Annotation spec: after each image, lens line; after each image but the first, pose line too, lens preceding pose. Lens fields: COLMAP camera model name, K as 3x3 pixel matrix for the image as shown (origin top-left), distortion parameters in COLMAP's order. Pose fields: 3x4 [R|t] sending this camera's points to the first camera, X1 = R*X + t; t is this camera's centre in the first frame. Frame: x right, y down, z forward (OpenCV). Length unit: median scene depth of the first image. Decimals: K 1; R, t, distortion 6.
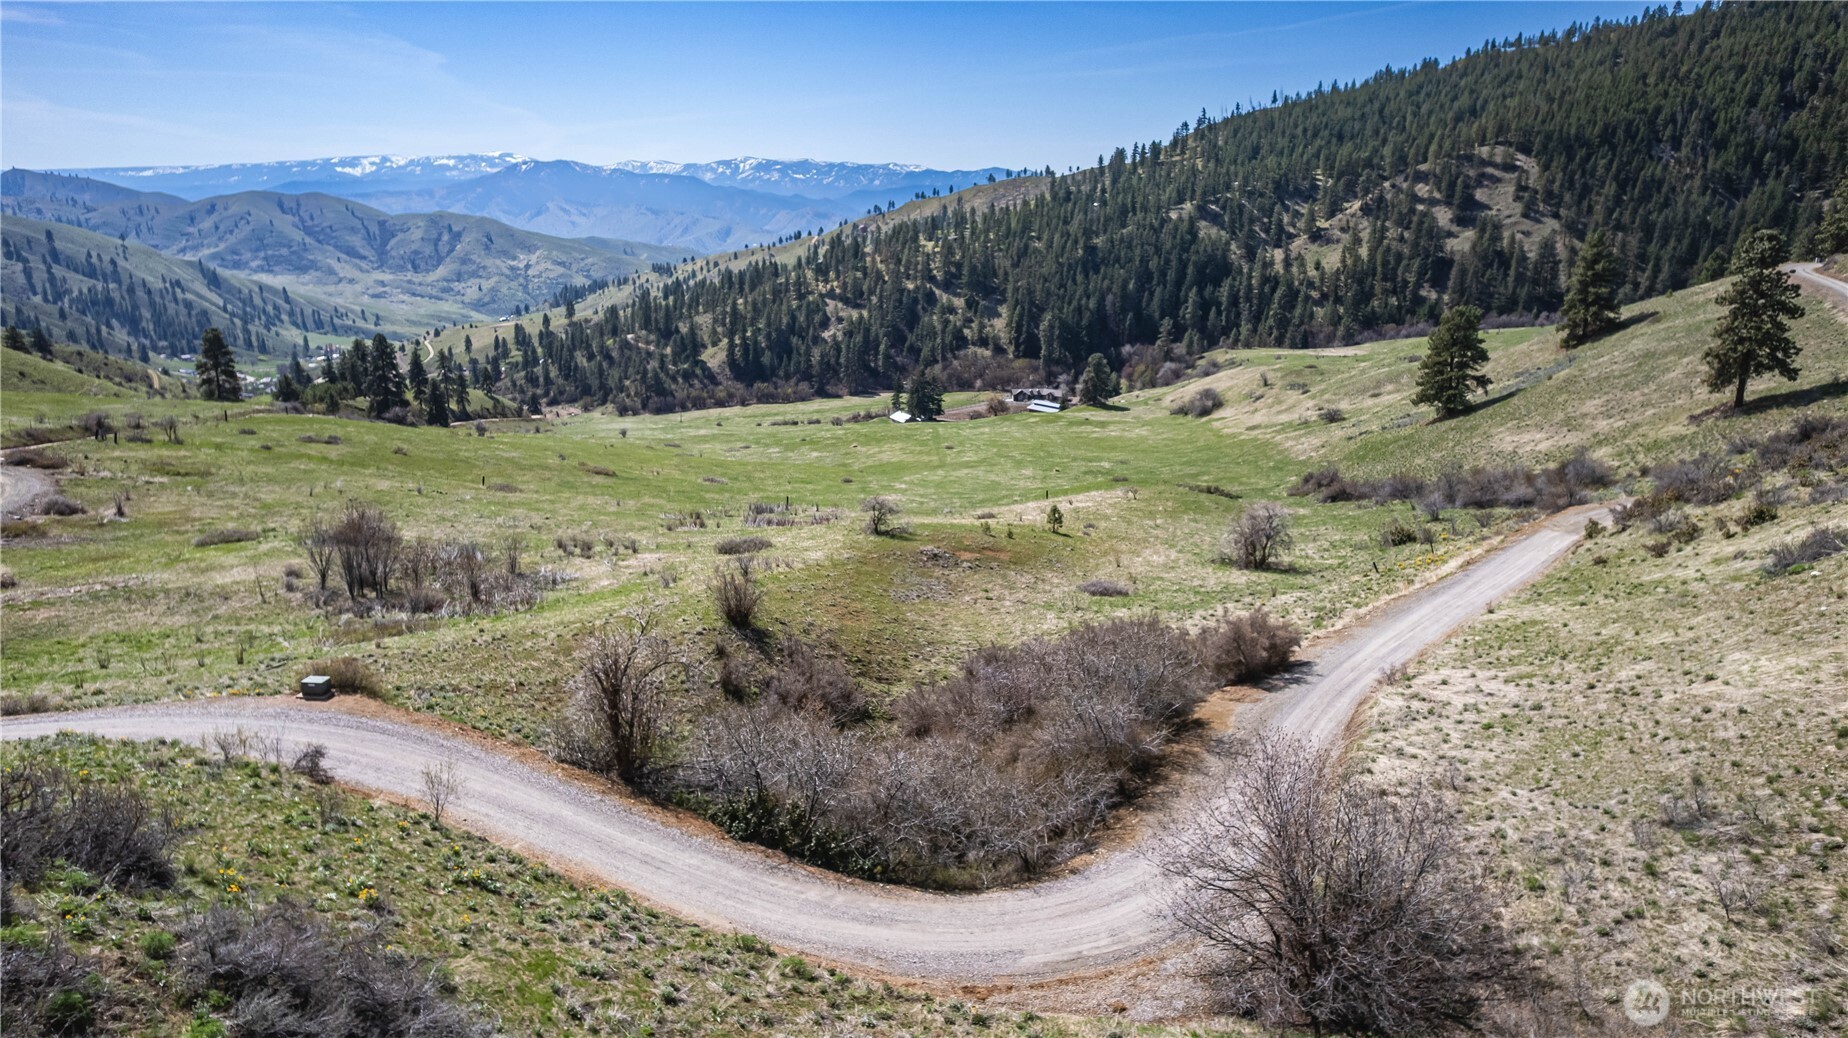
lens RADIAL K [[1203.5, 0, 924.0], [0, 1203.5, 519.0], [0, 0, 1]] dist [-0.090347, 0.103978]
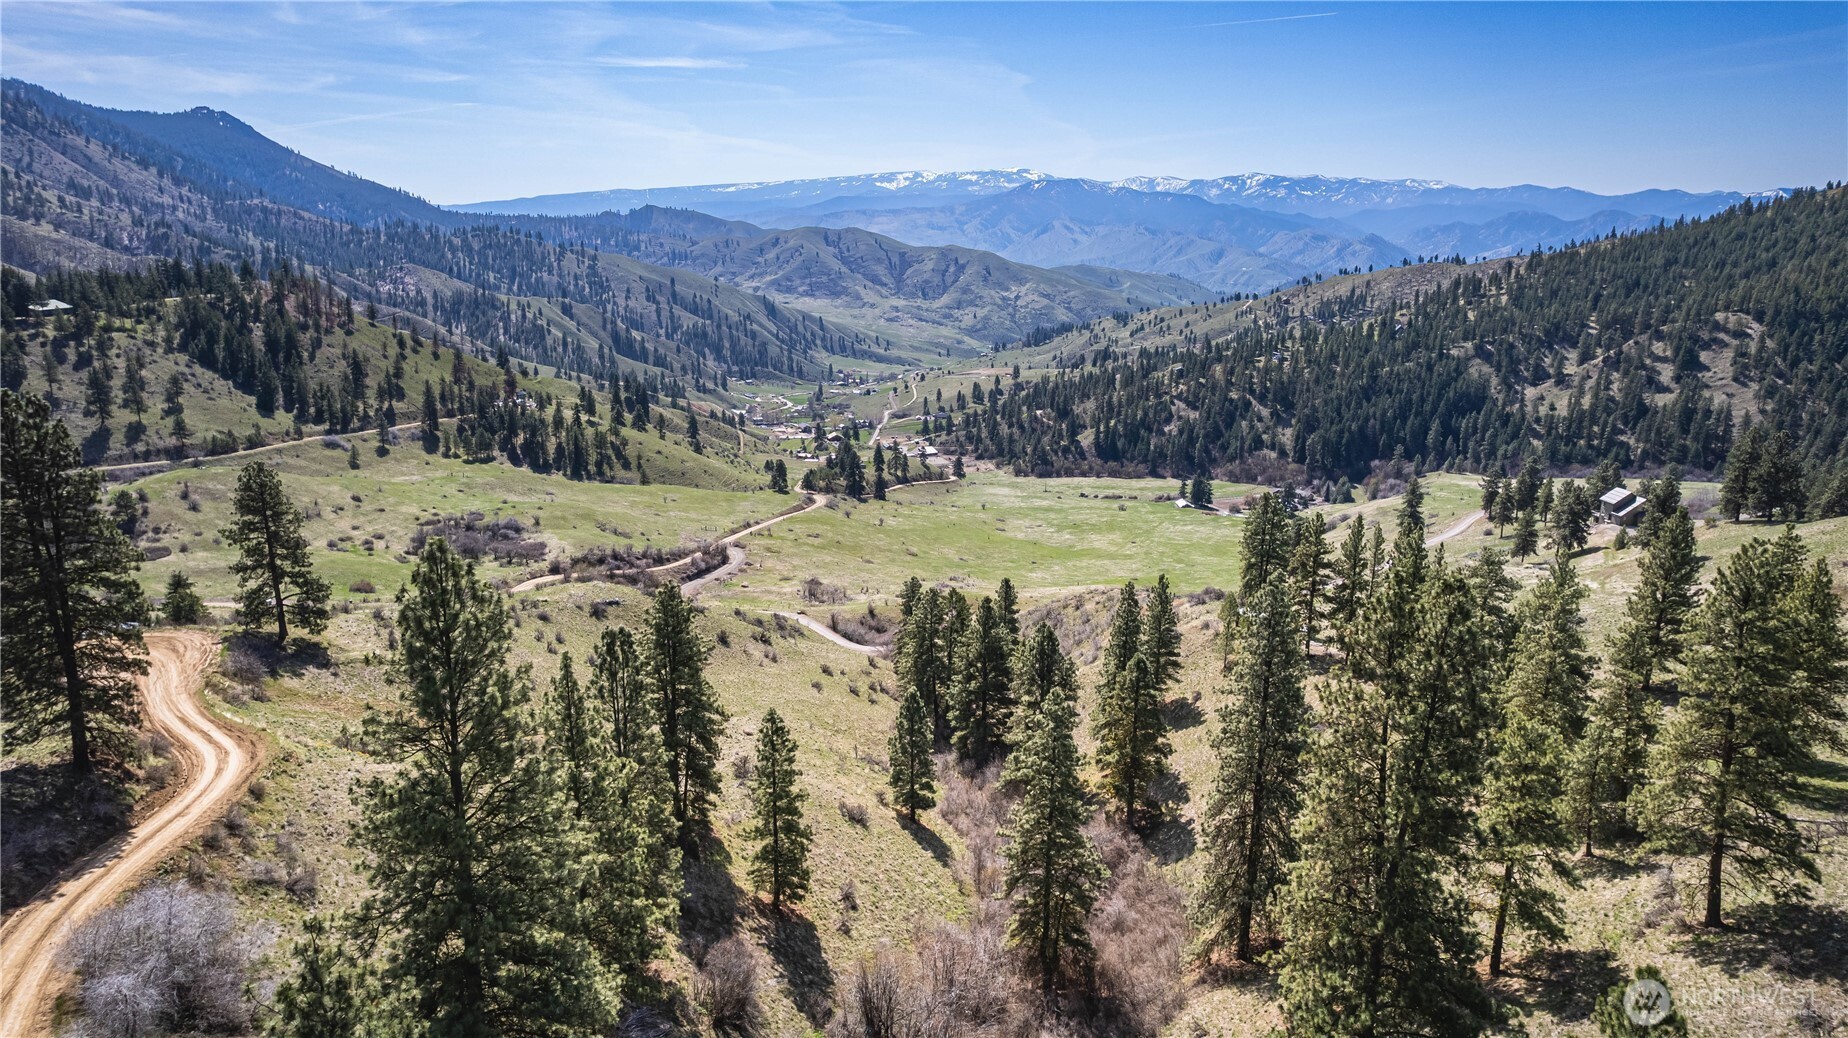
lens RADIAL K [[1198.8, 0, 924.0], [0, 1198.8, 519.0], [0, 0, 1]] dist [-0.086251, 0.099505]
pose [[0.918152, 0.100520, -0.383265, 0.196199], [-0.103173, 0.994569, 0.013685, -0.040526], [0.382559, 0.026977, 0.923537, -0.365193]]
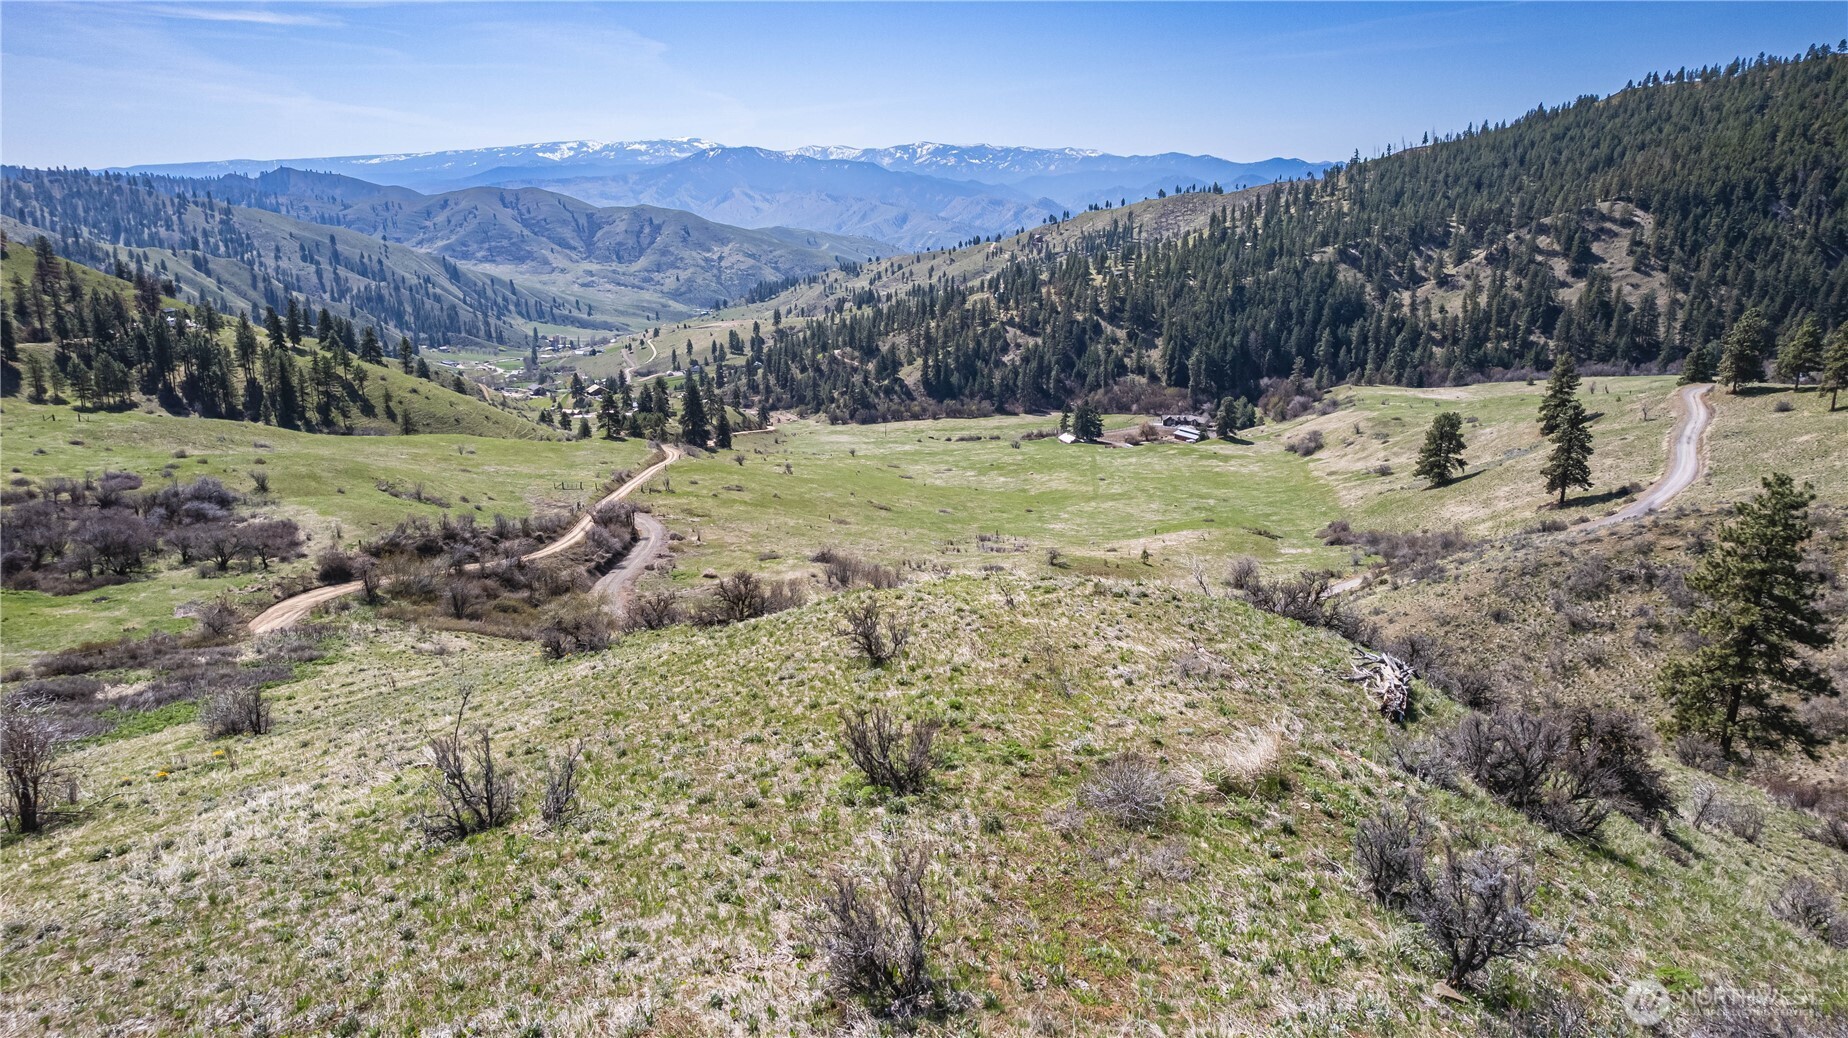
lens RADIAL K [[1198.8, 0, 924.0], [0, 1198.8, 519.0], [0, 0, 1]] dist [-0.086251, 0.099505]
pose [[0.990088, 0.037471, -0.135354, 0.003060], [-0.035498, 0.999226, 0.016966, -0.014388], [0.135885, -0.011993, 0.990652, -0.167839]]
